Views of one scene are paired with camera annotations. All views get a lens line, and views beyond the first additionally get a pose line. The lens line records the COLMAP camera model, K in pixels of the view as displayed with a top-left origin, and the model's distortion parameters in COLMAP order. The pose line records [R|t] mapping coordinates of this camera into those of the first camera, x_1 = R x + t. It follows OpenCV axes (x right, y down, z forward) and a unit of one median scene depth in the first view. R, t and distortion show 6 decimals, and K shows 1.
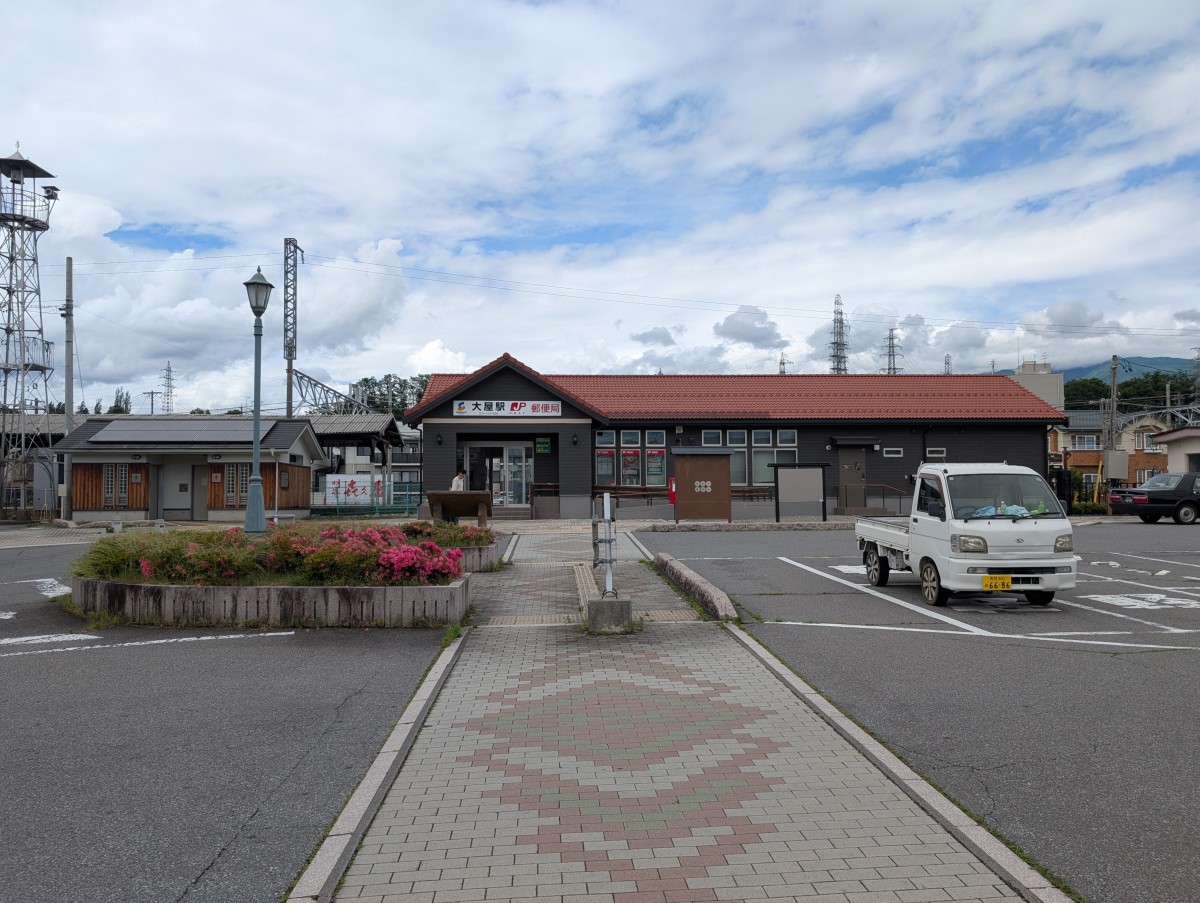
lens RADIAL K [[914.2, 0, 594.1], [0, 914.2, 446.4], [0, 0, 1]] dist [0.107518, -0.159526]
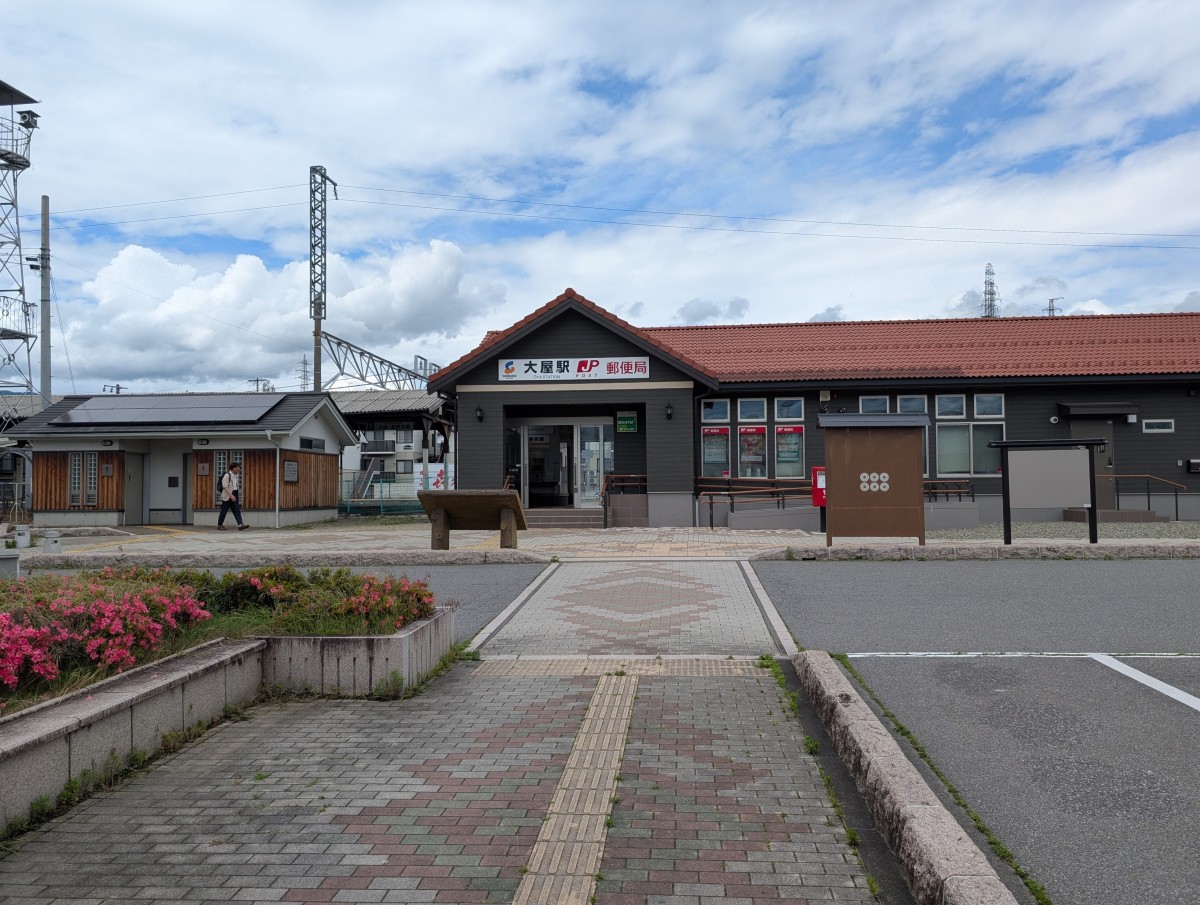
lens RADIAL K [[914.2, 0, 594.1], [0, 914.2, 447.4], [0, 0, 1]] dist [0.107518, -0.159526]
pose [[0.990311, -0.008357, -0.138615, 0.017490], [0.010381, 0.999850, 0.013886, 0.008755], [0.138478, -0.015190, 0.990249, 0.293060]]
